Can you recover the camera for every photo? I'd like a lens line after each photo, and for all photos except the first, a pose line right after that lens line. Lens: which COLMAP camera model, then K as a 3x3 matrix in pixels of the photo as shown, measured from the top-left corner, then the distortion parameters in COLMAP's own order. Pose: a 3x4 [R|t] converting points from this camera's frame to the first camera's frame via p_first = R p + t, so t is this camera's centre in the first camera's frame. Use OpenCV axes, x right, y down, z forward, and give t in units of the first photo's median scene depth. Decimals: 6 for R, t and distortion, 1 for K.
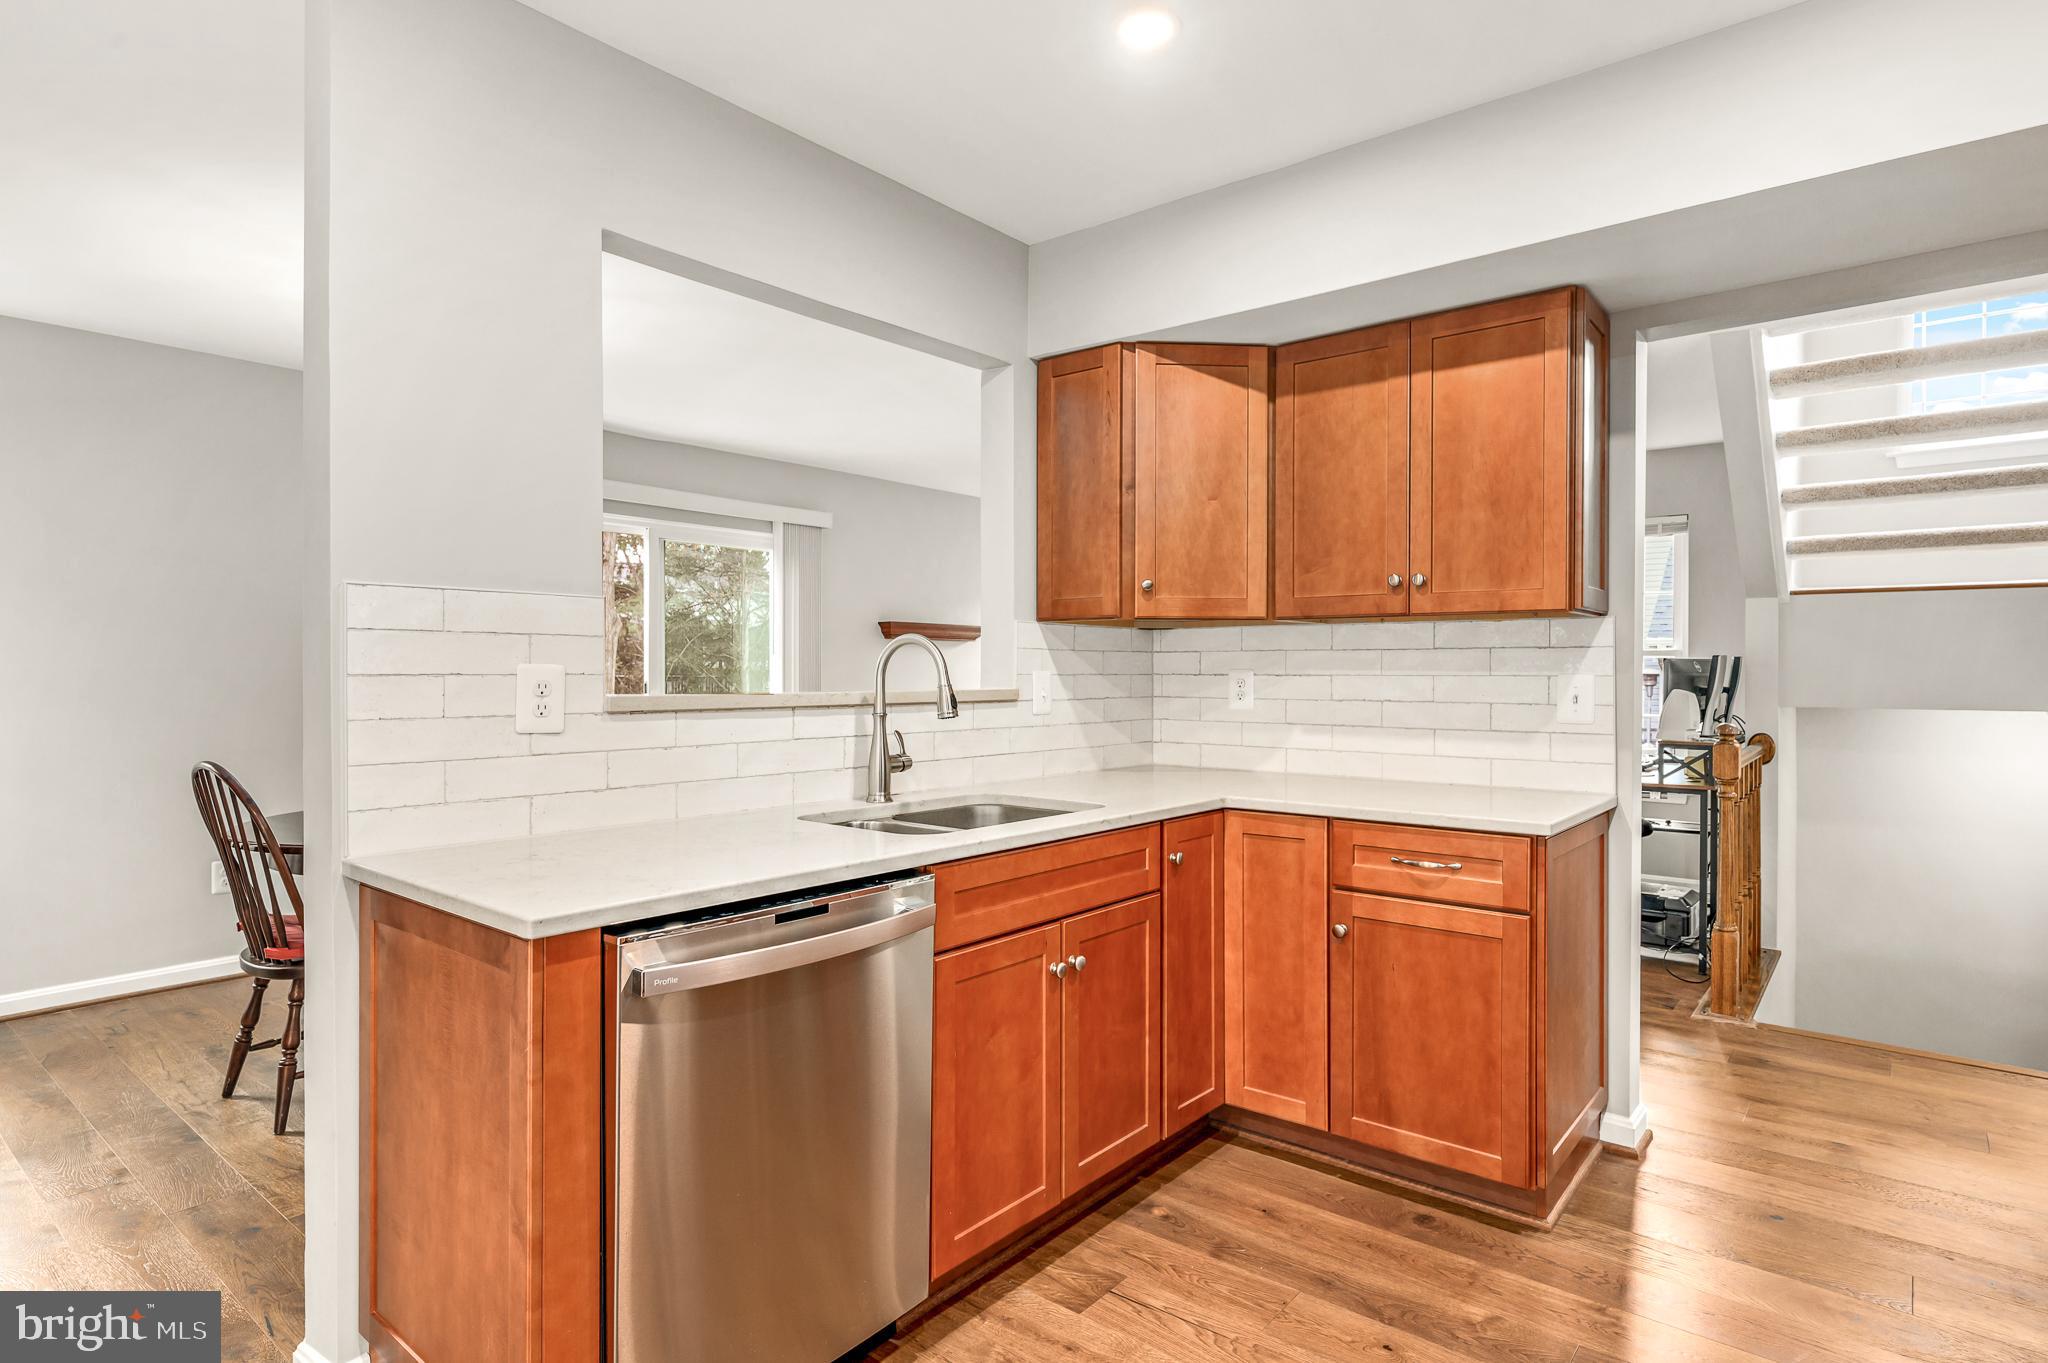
lens RADIAL K [[1077.4, 0, 1023.6], [0, 1077.4, 674.4], [0, 0, 1]] dist [0.001356, 0.000038]
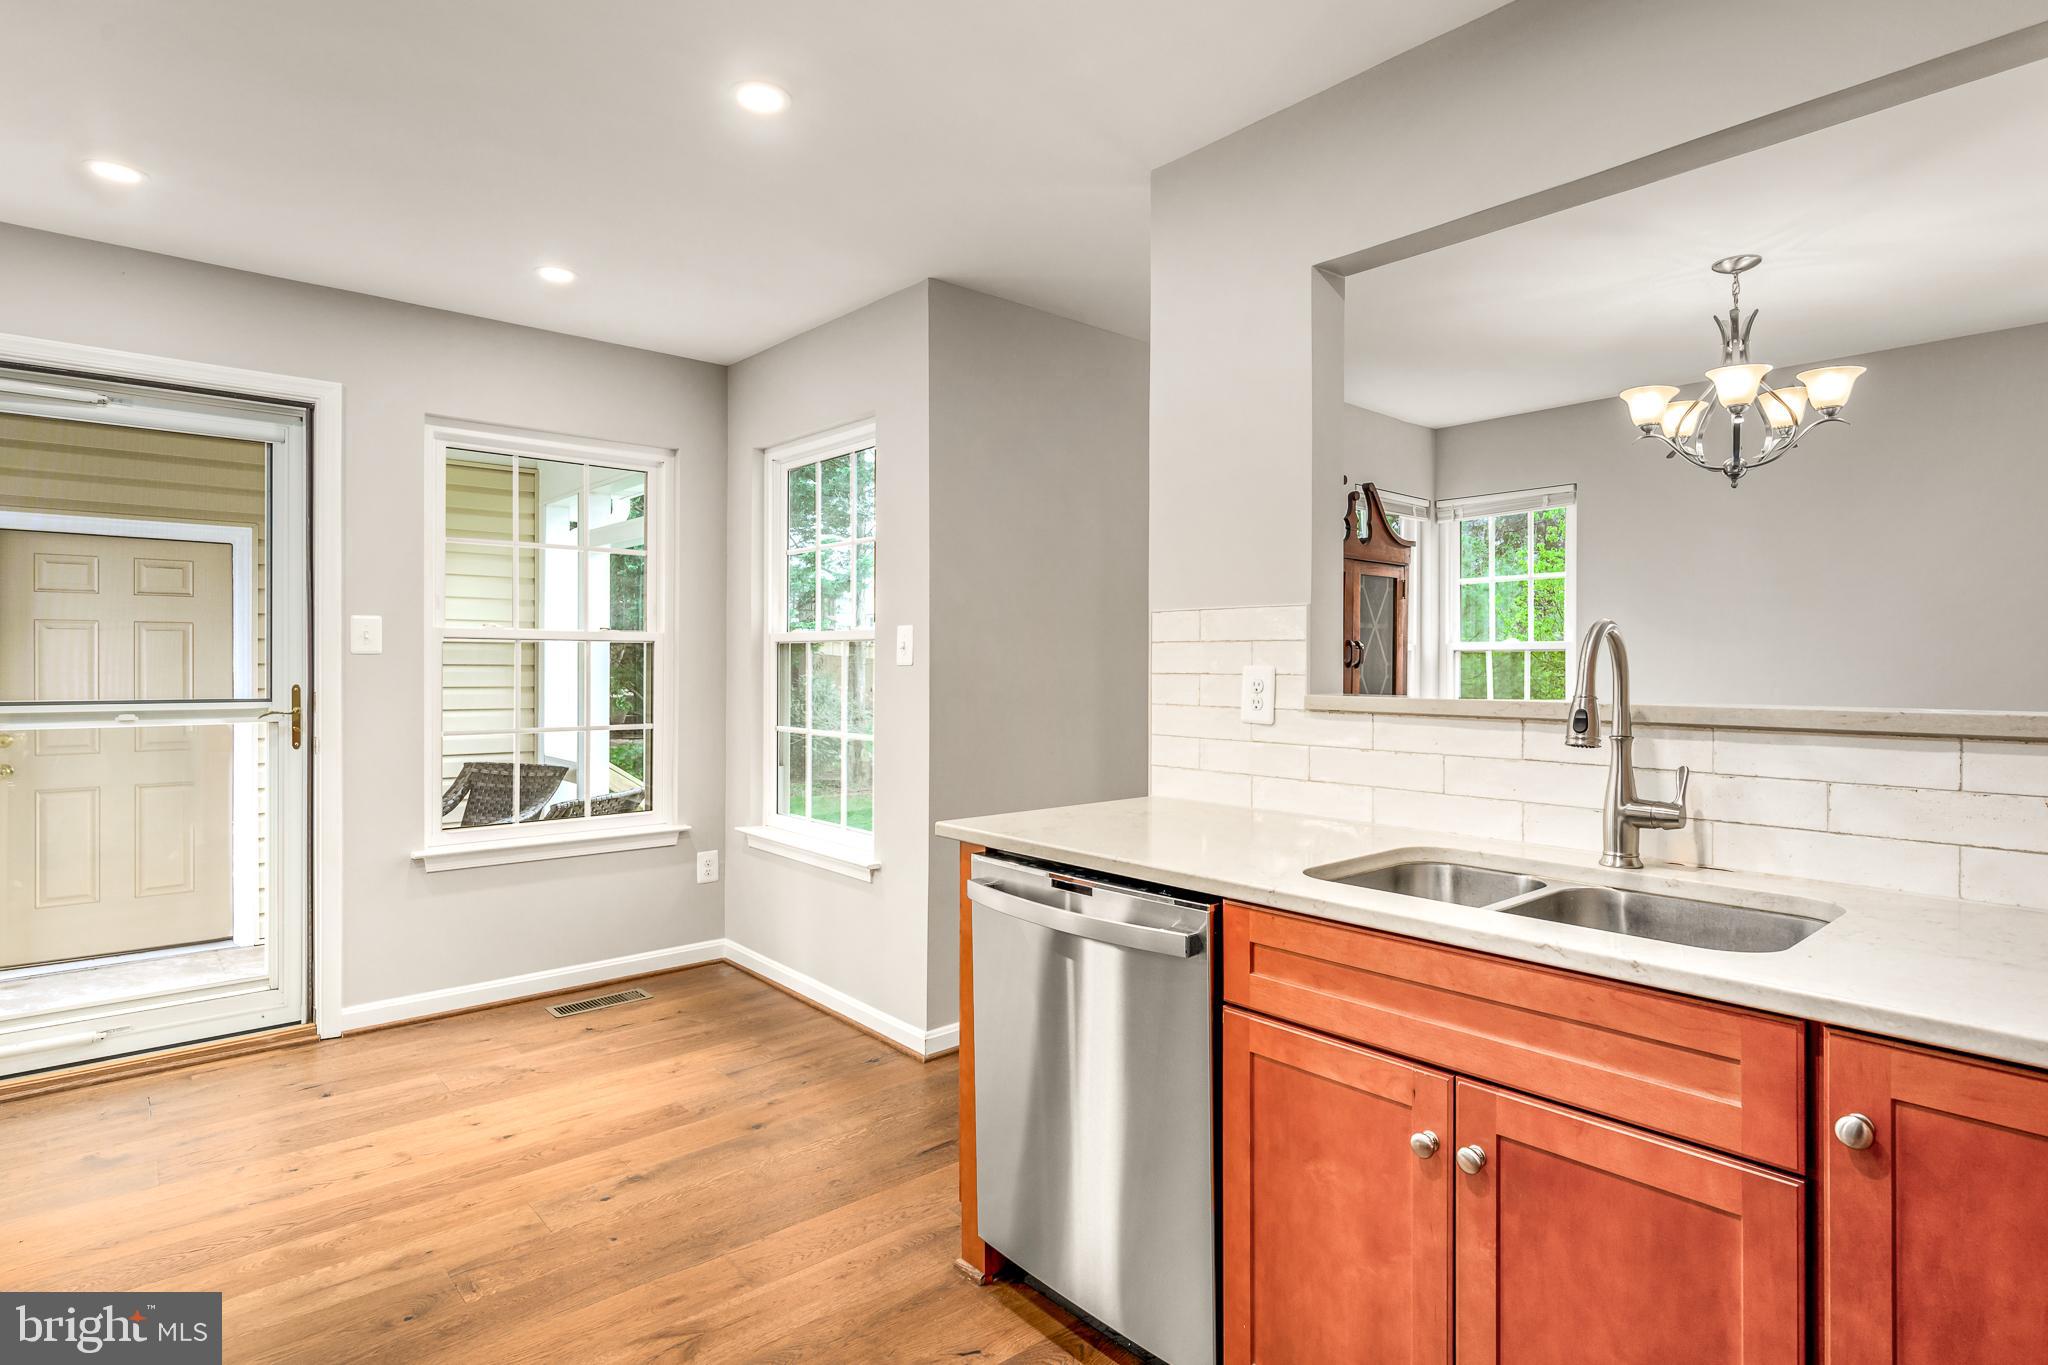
lens RADIAL K [[1055.8, 0, 1024.0], [0, 1055.8, 682.5], [0, 0, 1]] dist [0.000762, 0.000277]
pose [[-0.165738, 0.015148, -0.986054, 0.565843], [-0.001422, 0.999877, 0.015600, -0.006625], [0.986169, 0.003988, -0.165696, 0.716753]]
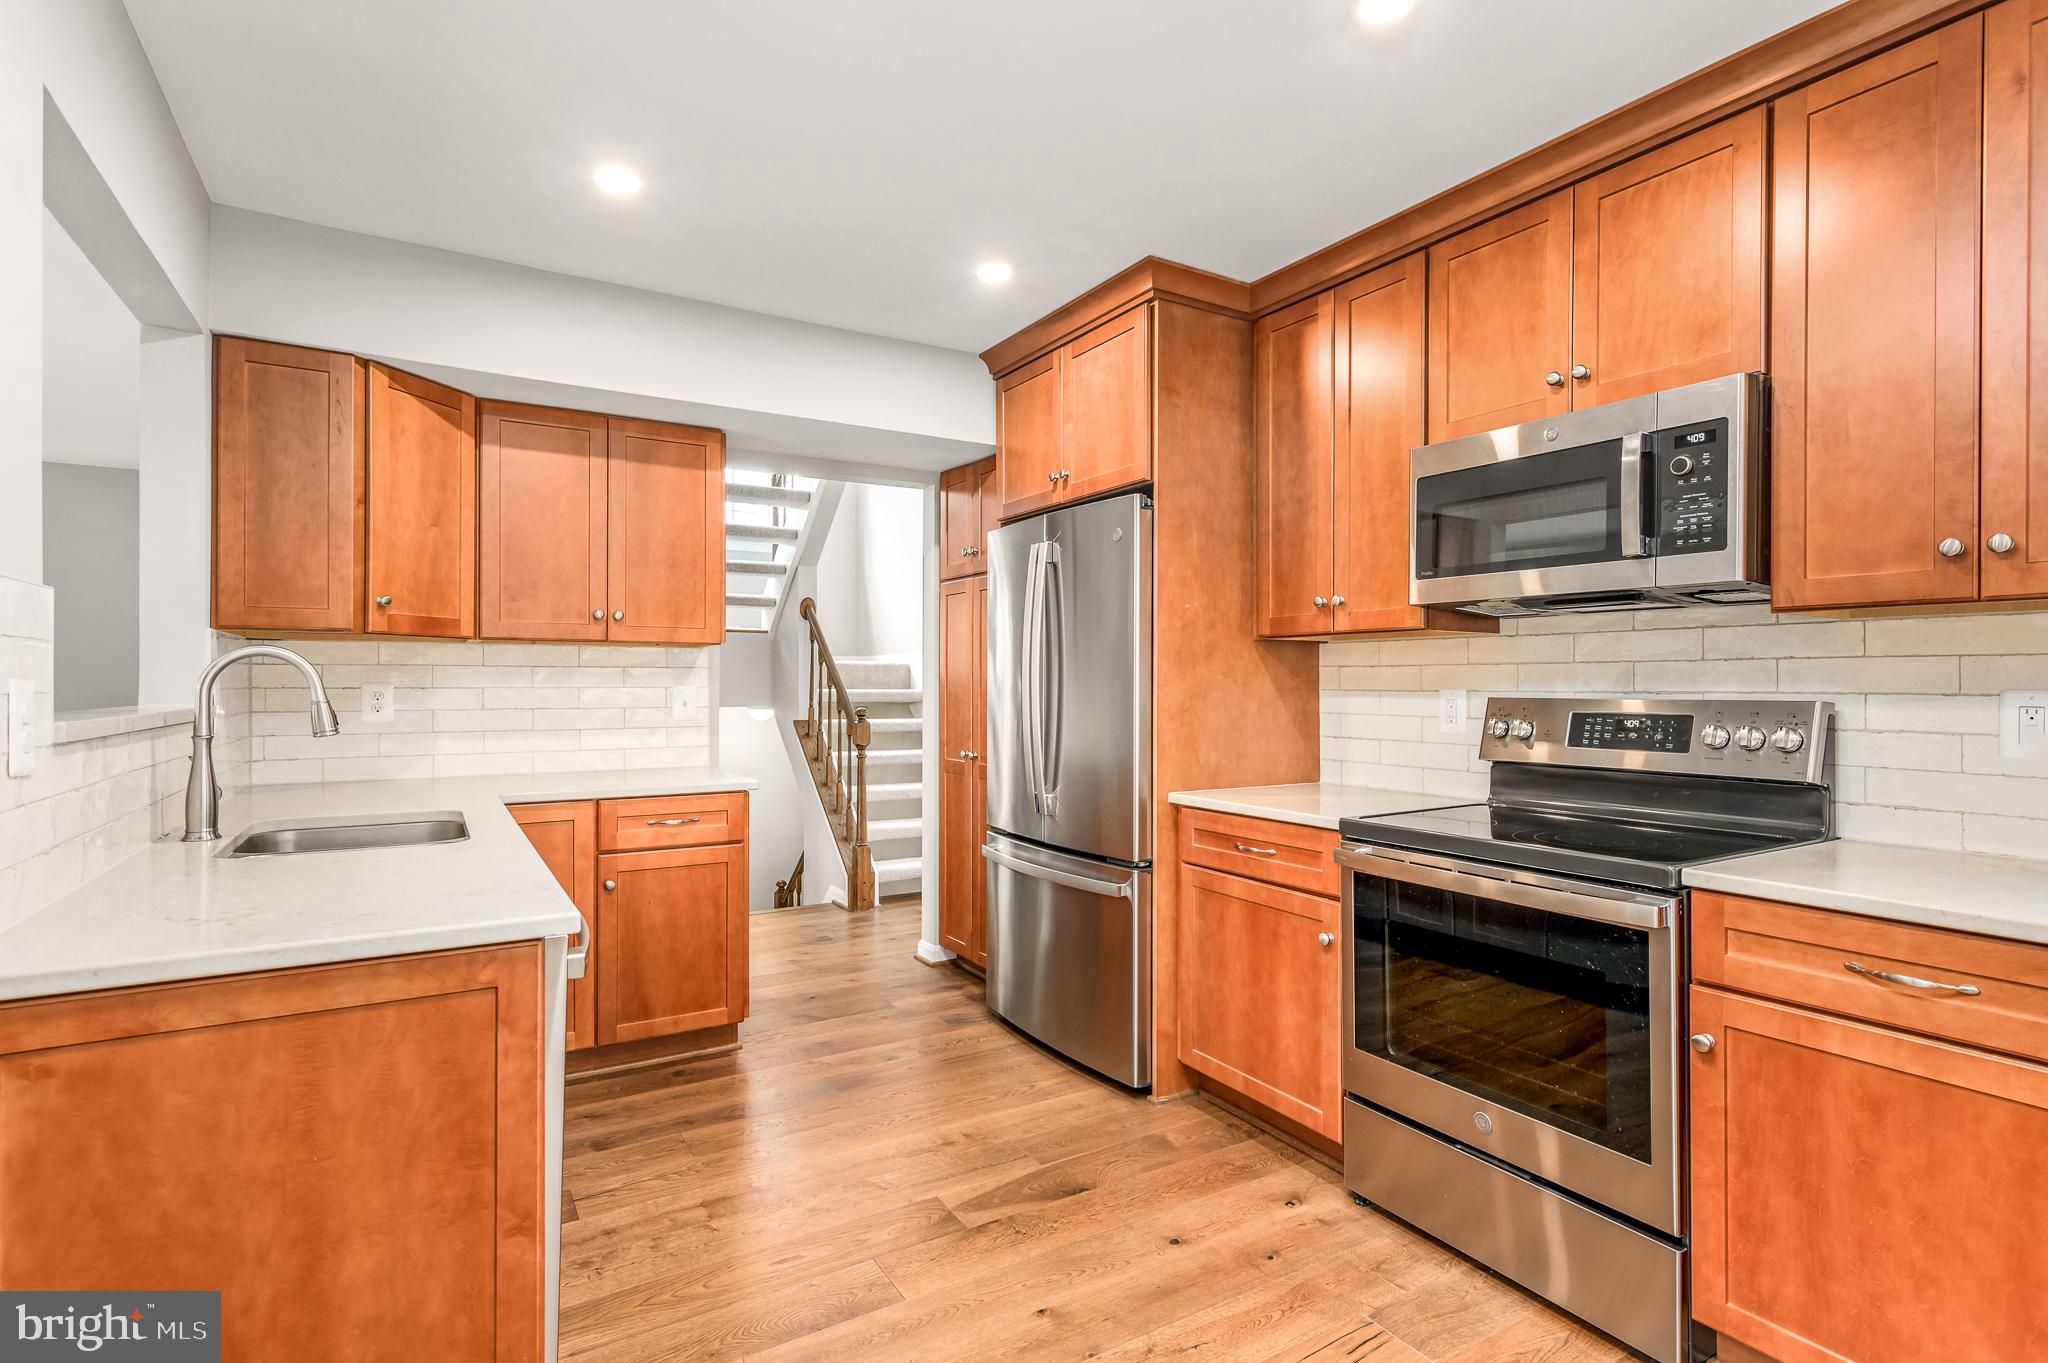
lens RADIAL K [[1011.6, 0, 1024.0], [0, 1011.6, 681.5], [0, 0, 1]] dist [-0.000645, -0.000246]
pose [[0.333228, -0.000460, 0.942846, -0.656454], [0.004209, 0.999991, -0.001000, -0.003248], [-0.942837, 0.004301, 0.333227, 0.118989]]
